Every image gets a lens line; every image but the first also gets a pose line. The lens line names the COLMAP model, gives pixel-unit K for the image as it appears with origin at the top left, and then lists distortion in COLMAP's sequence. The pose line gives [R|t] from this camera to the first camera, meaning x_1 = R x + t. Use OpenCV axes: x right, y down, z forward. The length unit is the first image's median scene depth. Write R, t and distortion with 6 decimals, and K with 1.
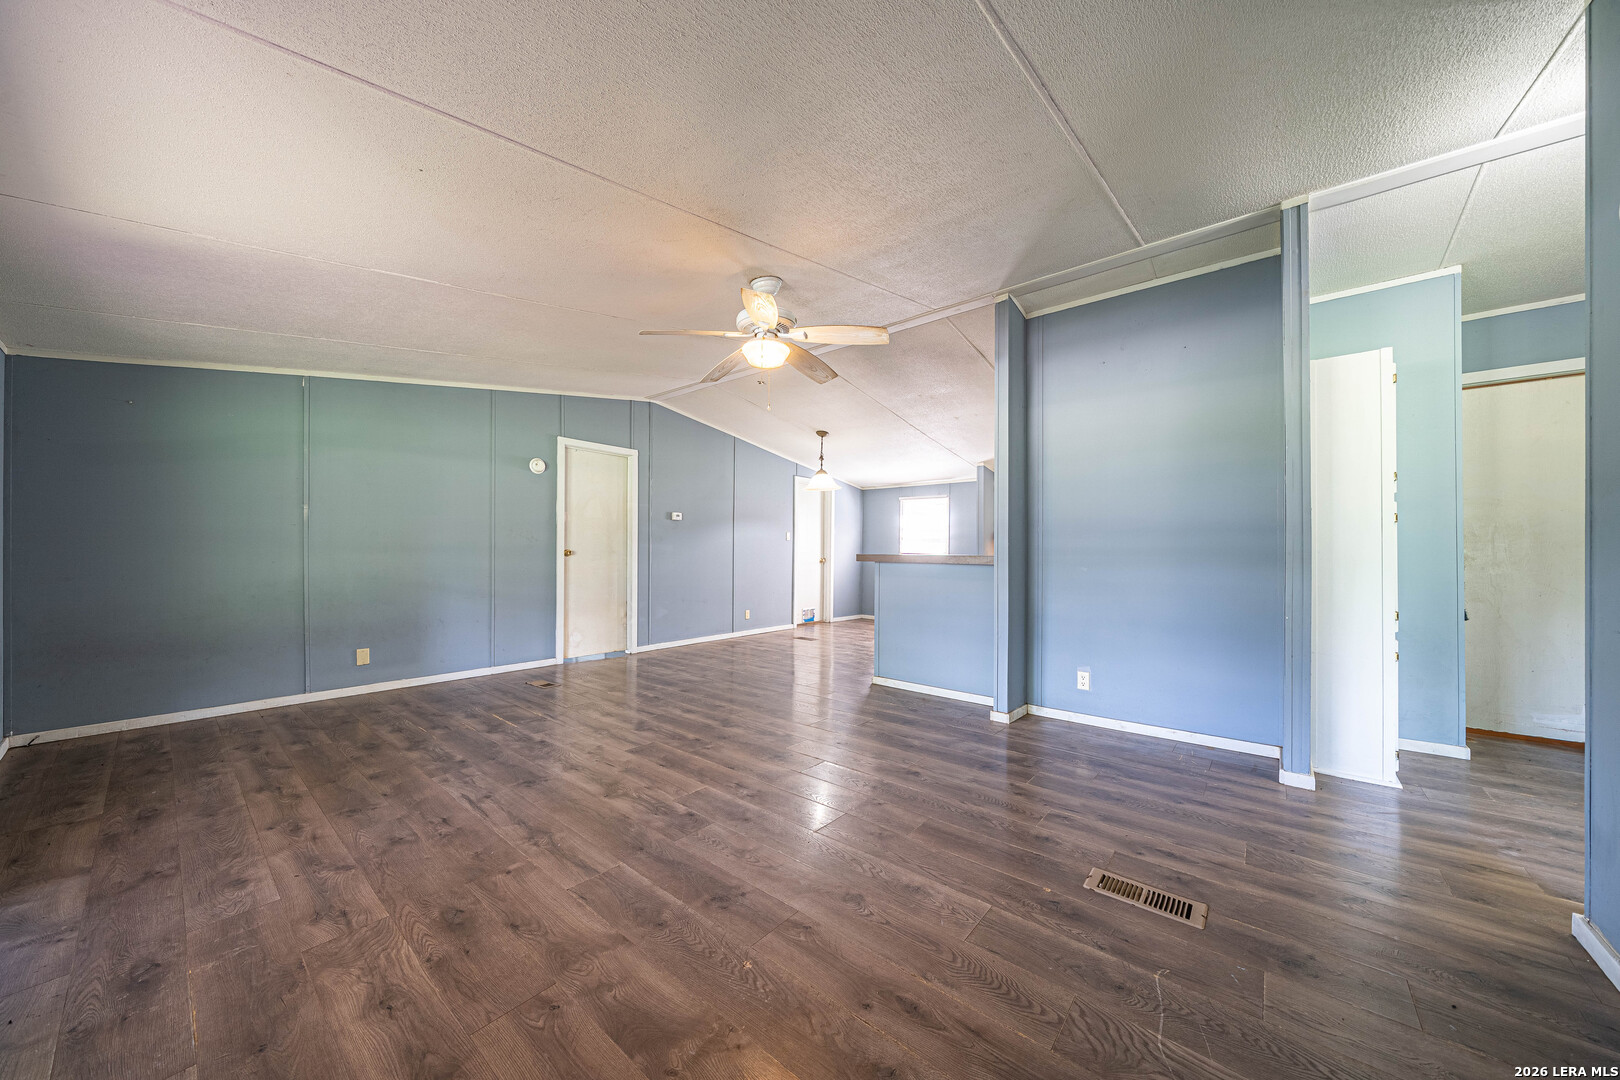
lens RADIAL K [[564.5, 0, 811.4], [0, 564.5, 549.3], [0, 0, 1]] dist [-0.005615, -0.000378]
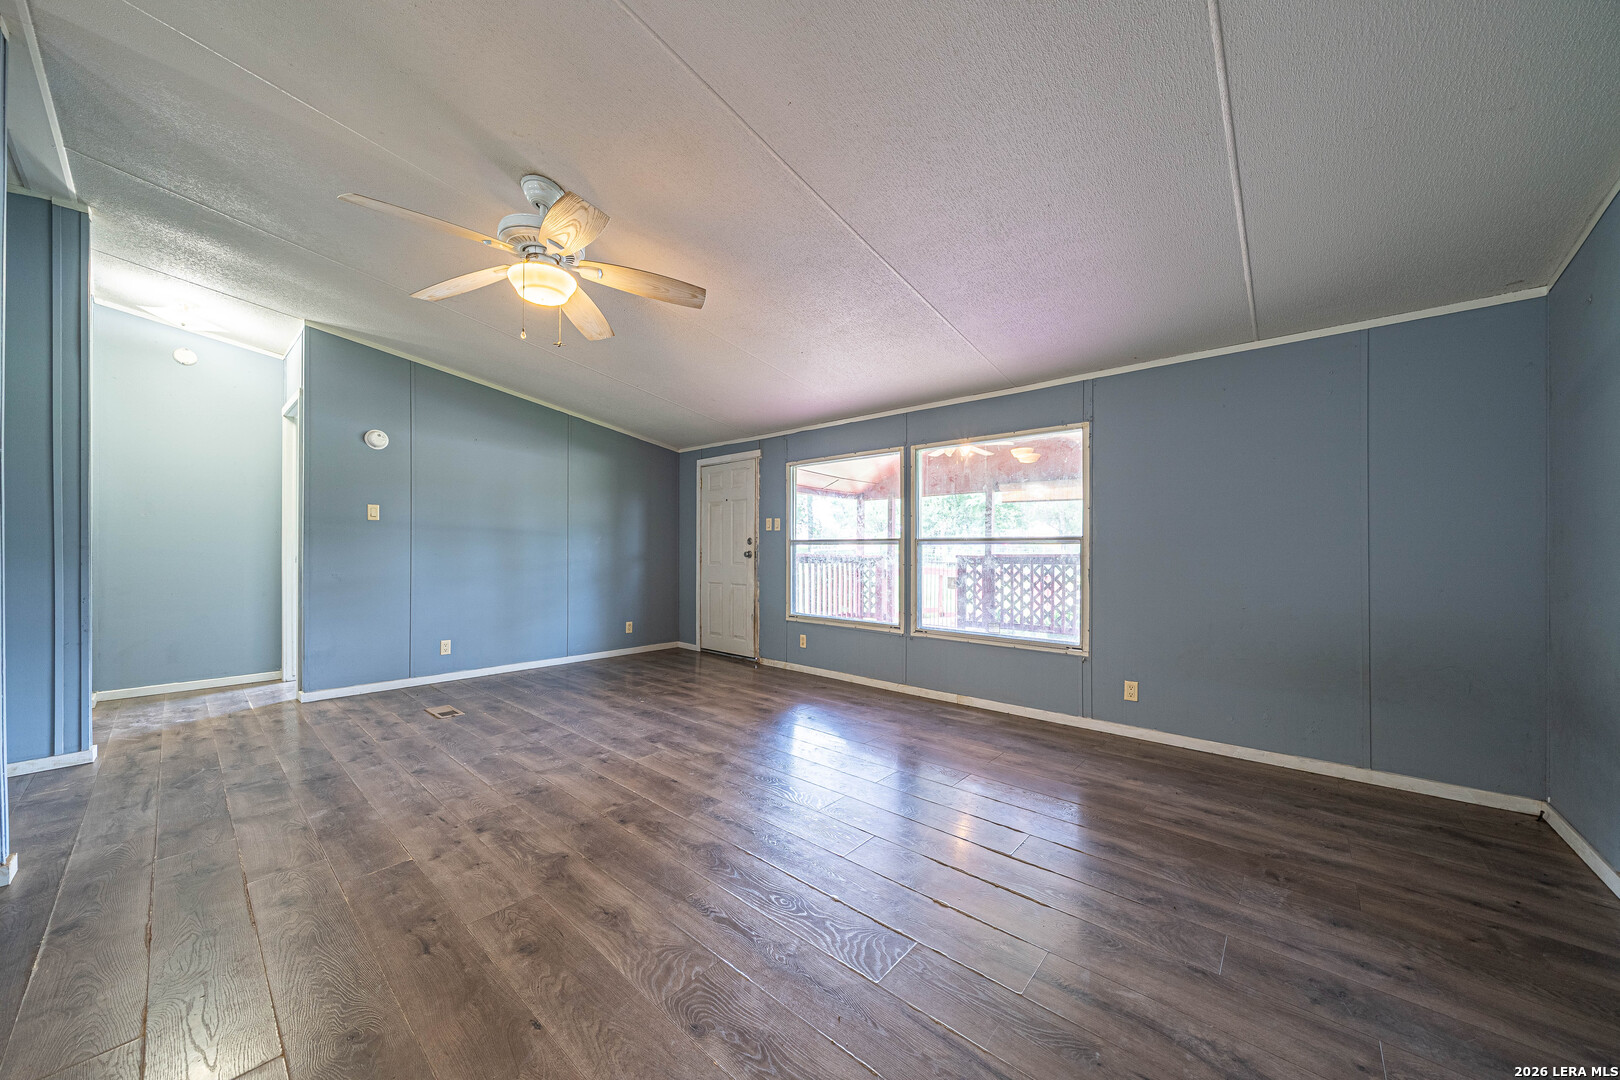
lens RADIAL K [[564.5, 0, 805.8], [0, 564.5, 549.0], [0, 0, 1]] dist [-0.005615, -0.000378]
pose [[-0.999577, -0.008748, 0.027736, -0.598111], [-0.008904, 0.999945, -0.005508, 0.010531], [-0.027686, -0.005753, -0.999600, 2.285056]]
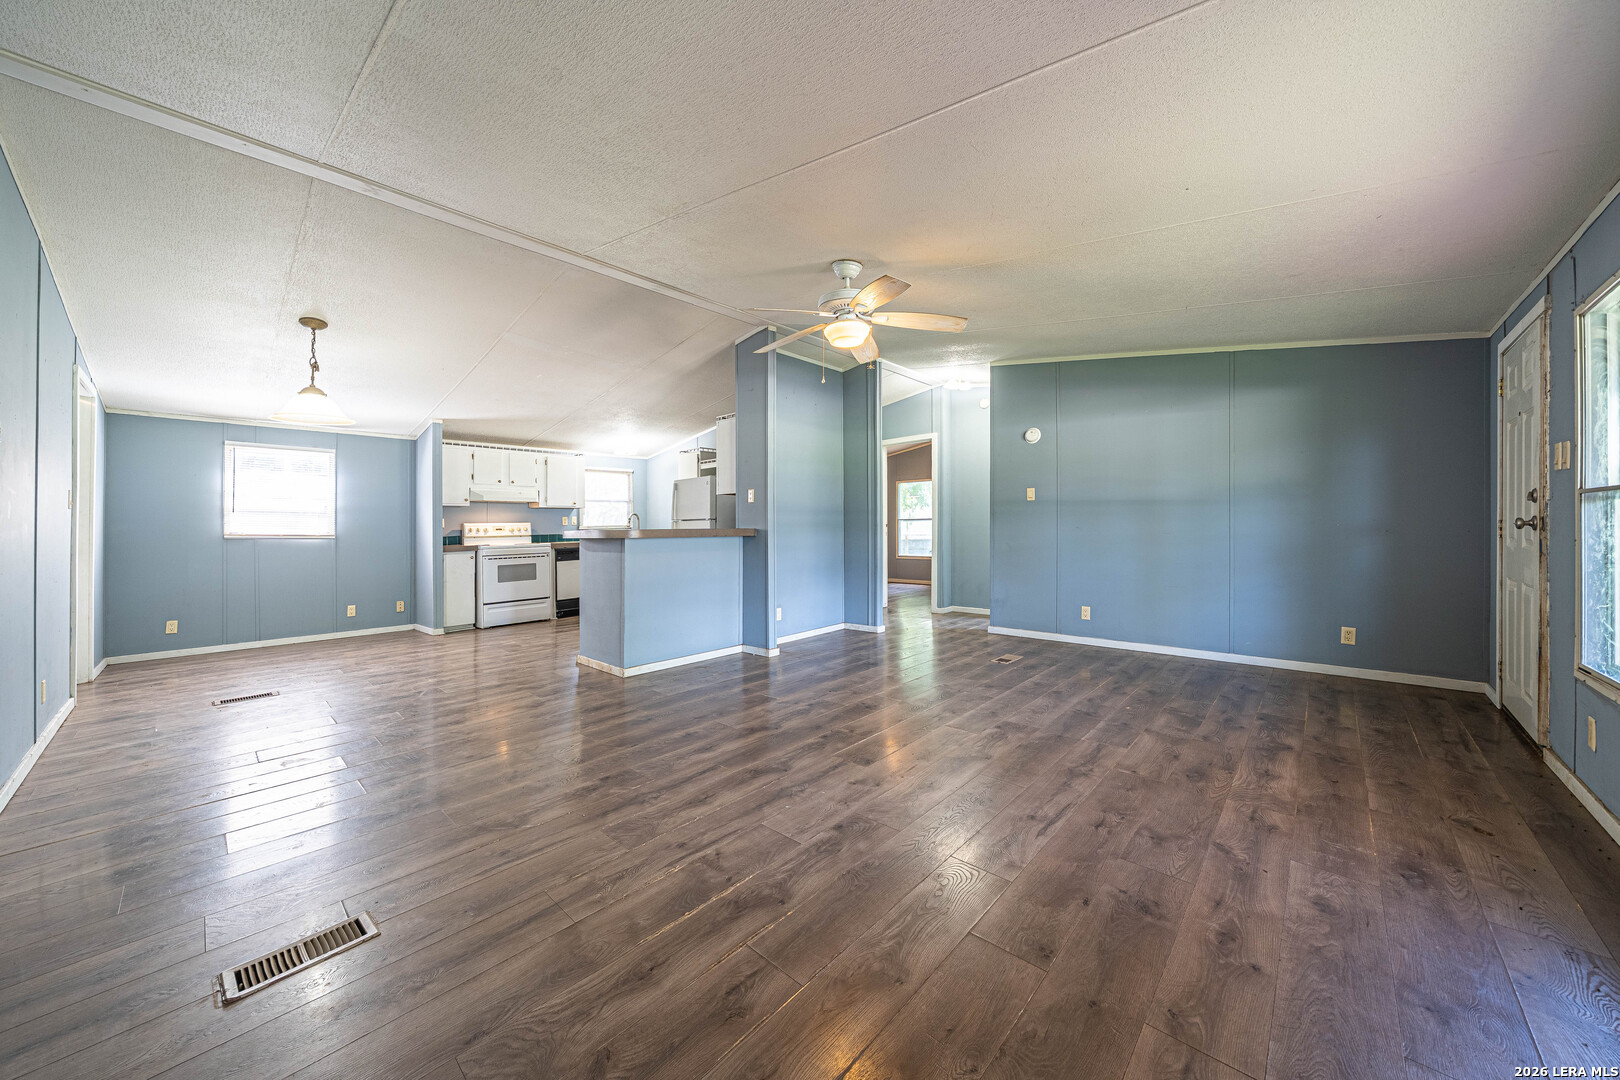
lens RADIAL K [[564.5, 0, 801.7], [0, 564.5, 526.9], [0, 0, 1]] dist [-0.005615, -0.000378]
pose [[0.047284, -0.004965, 0.998869, -1.467208], [0.009668, 0.999943, 0.004512, 0.007016], [-0.998835, 0.009443, 0.047330, 1.342594]]
